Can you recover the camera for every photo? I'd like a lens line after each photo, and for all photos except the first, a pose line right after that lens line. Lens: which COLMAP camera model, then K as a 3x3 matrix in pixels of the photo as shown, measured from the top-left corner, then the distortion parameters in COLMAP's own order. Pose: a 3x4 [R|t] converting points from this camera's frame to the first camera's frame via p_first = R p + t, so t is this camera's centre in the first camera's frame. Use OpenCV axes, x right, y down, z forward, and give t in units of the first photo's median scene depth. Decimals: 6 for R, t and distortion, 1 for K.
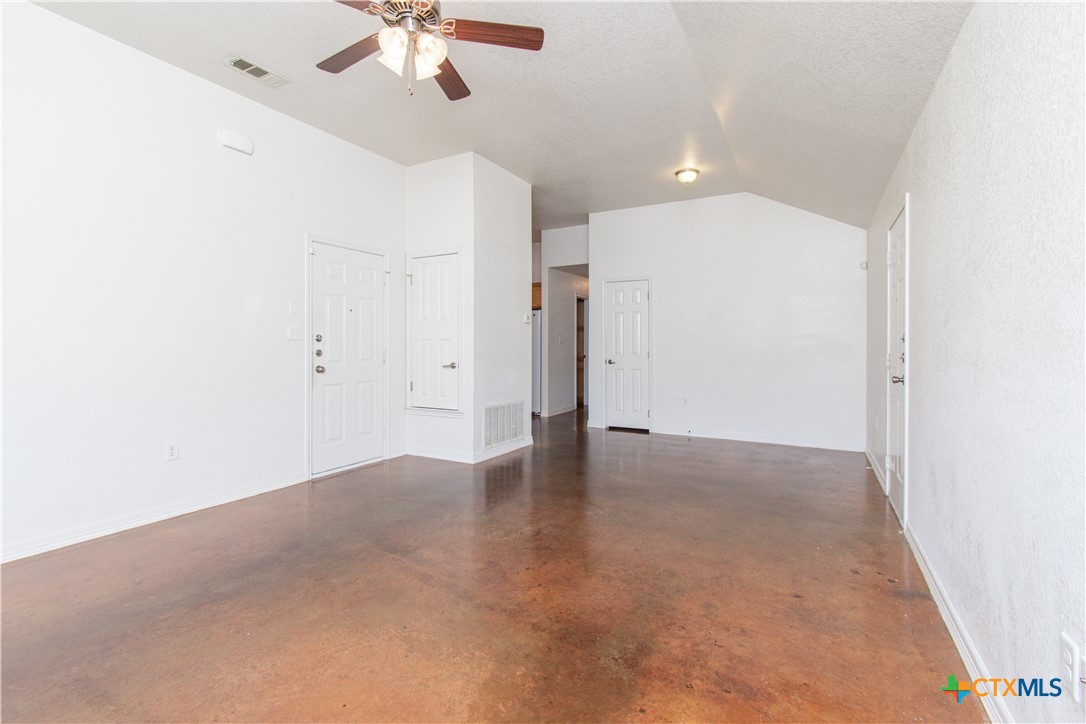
lens RADIAL K [[482.3, 0, 541.3], [0, 482.3, 354.7], [0, 0, 1]] dist [0.001209, 0.000290]
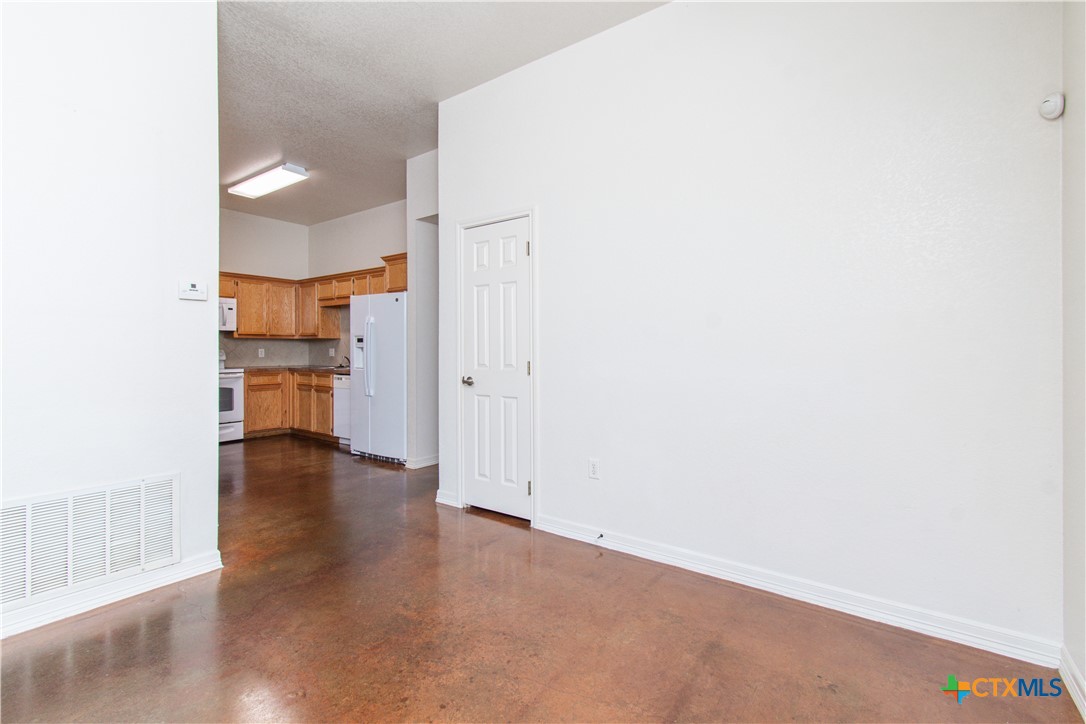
lens RADIAL K [[482.3, 0, 545.4], [0, 482.3, 360.2], [0, 0, 1]] dist [0.001209, 0.000290]
pose [[0.993863, -0.001780, -0.110606, 0.343373], [0.001773, 0.999998, -0.000162, -0.009019], [0.110606, -0.000035, 0.993864, 0.603645]]
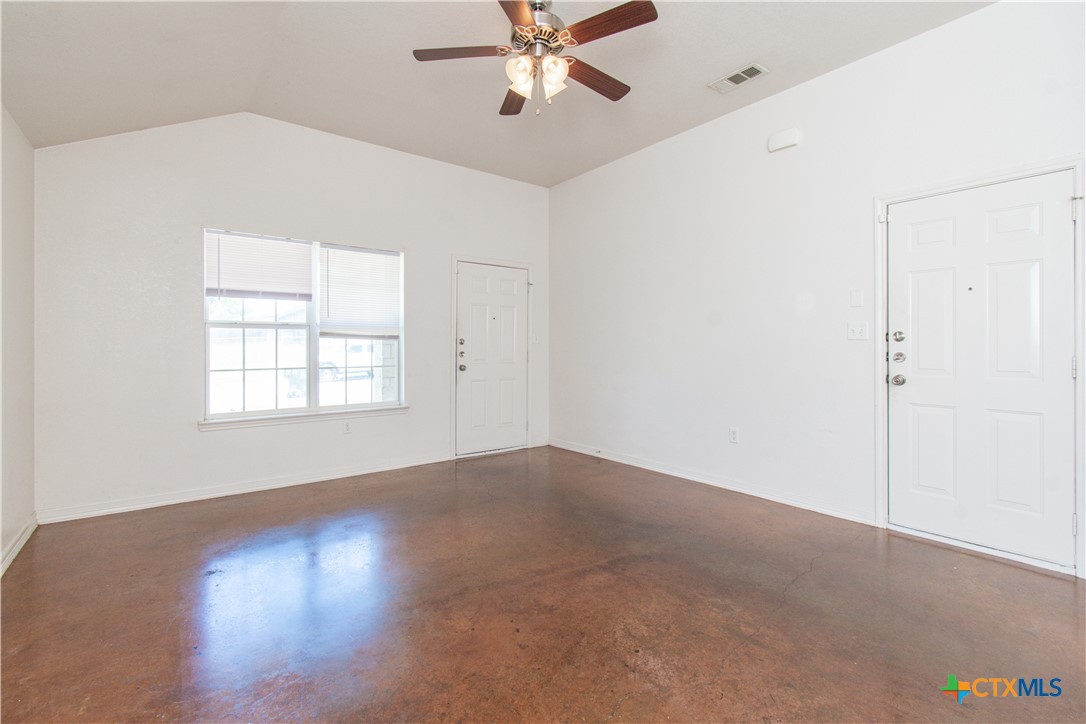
lens RADIAL K [[482.3, 0, 539.1], [0, 482.3, 354.2], [0, 0, 1]] dist [0.001209, 0.000290]
pose [[-0.391001, 0.013962, -0.920284, 0.560469], [-0.016592, 0.999616, 0.022215, -0.019989], [0.920241, 0.023955, -0.390619, 1.103758]]
